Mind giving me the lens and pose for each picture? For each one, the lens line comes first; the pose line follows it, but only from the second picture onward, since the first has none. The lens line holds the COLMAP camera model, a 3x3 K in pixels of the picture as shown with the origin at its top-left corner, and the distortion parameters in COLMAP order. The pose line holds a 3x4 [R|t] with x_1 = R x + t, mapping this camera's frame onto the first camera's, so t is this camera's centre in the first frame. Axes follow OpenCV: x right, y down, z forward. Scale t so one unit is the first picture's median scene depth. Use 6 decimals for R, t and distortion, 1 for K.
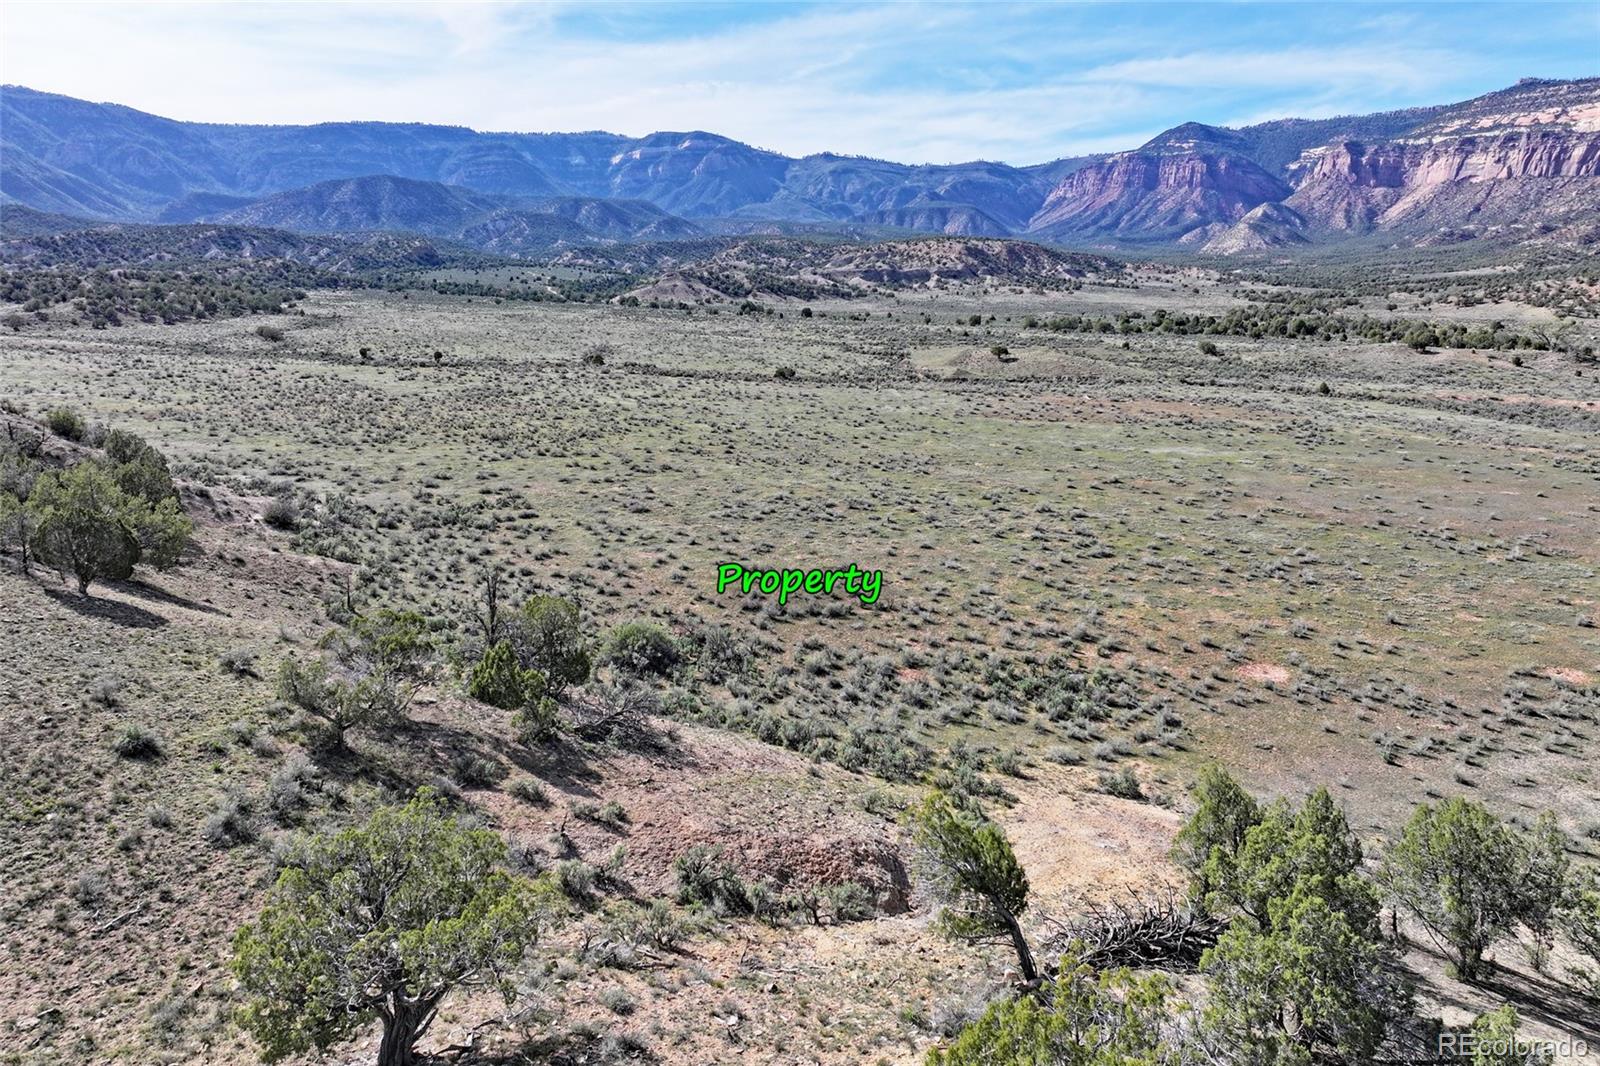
lens RADIAL K [[1127.6, 0, 797.4], [0, 1127.6, 476.1], [0, 0, 1]] dist [-0.008595, 0.024682]
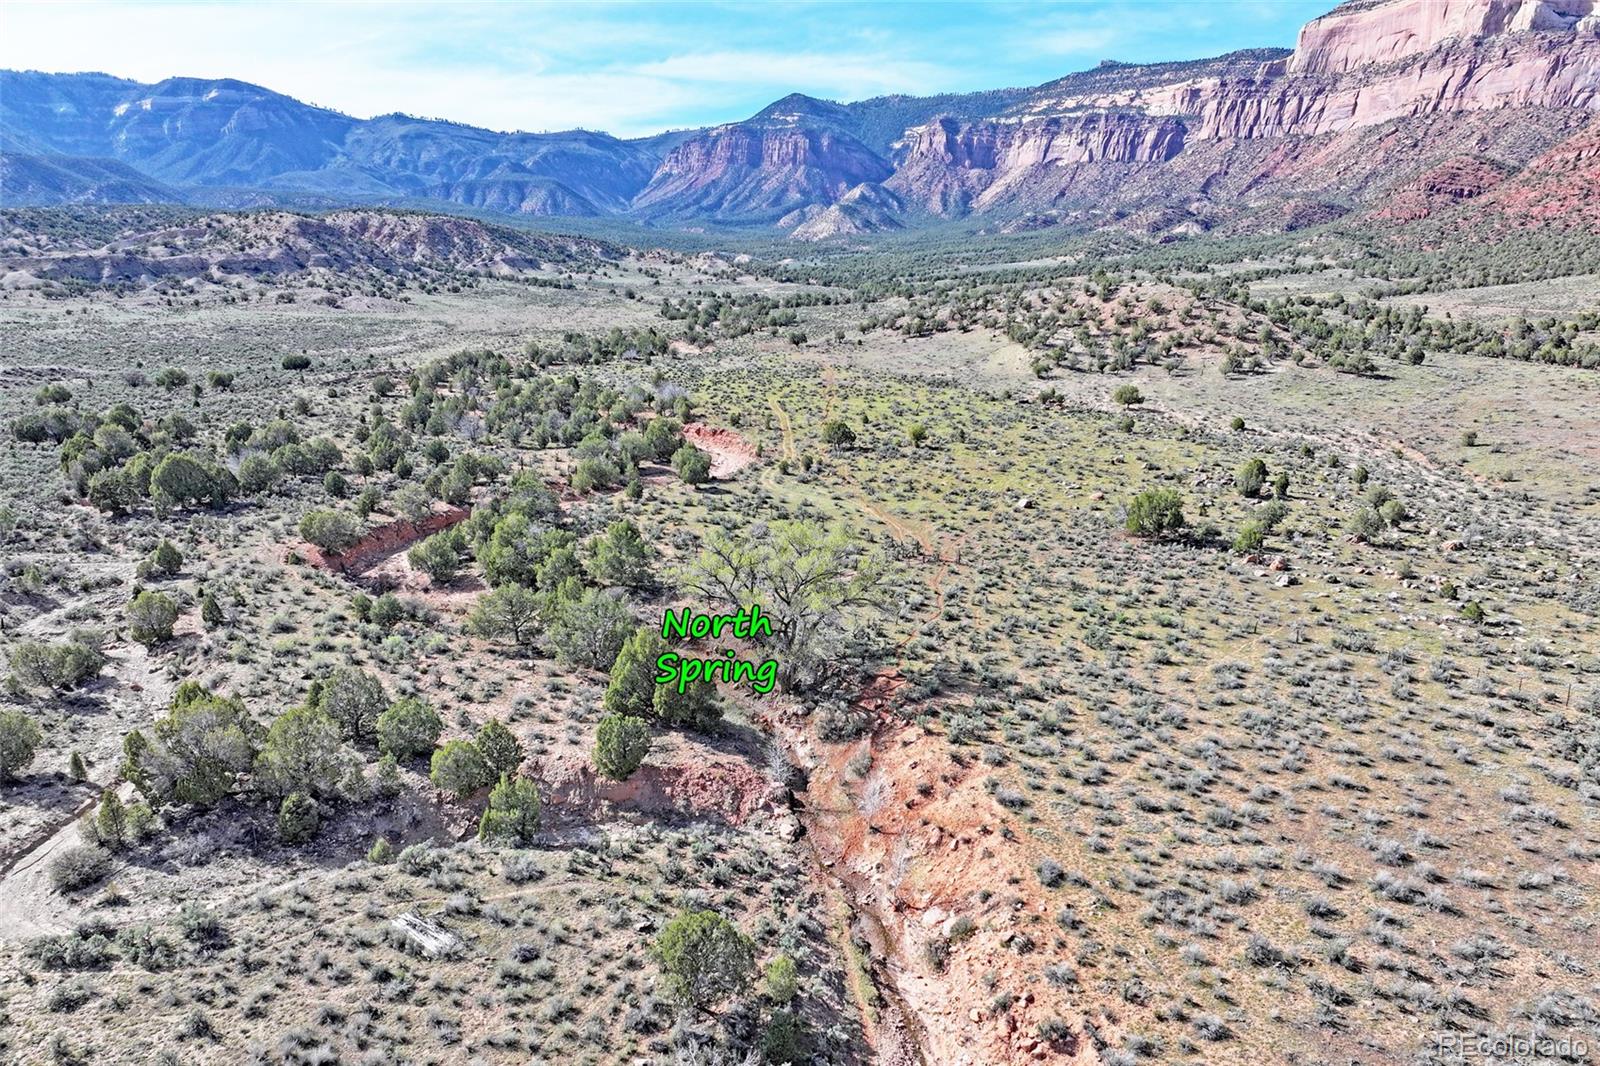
lens RADIAL K [[1126.5, 0, 809.3], [0, 1126.5, 579.3], [0, 0, 1]] dist [-0.006417, 0.022460]
pose [[0.954206, -0.077958, 0.288814, 0.081866], [0.048636, 0.993030, 0.107357, -0.020670], [-0.295171, -0.088394, 0.951347, 0.105373]]
